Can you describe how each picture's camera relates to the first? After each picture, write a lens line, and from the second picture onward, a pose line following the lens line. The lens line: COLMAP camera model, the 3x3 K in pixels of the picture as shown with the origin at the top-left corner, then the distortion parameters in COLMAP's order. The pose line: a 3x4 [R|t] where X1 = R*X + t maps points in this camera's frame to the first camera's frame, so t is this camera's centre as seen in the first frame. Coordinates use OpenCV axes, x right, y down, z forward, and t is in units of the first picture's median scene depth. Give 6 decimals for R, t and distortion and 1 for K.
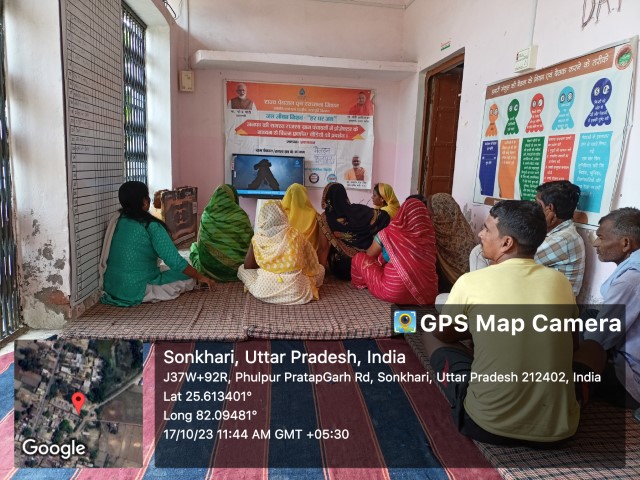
lens RADIAL K [[442.7, 0, 320.0], [0, 442.7, 240.0], [0, 0, 1]] dist [0.005431, 0.001036]
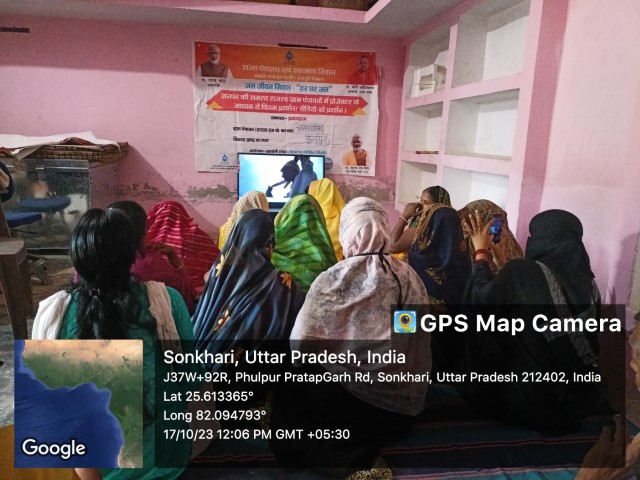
lens RADIAL K [[442.7, 0, 320.0], [0, 442.7, 240.0], [0, 0, 1]] dist [0.005431, 0.001036]
pose [[0.999999, -0.001610, 0.000529, 0.013732], [0.001610, 0.999999, -0.000061, 0.001252], [-0.000529, 0.000061, 1.000000, 0.193350]]
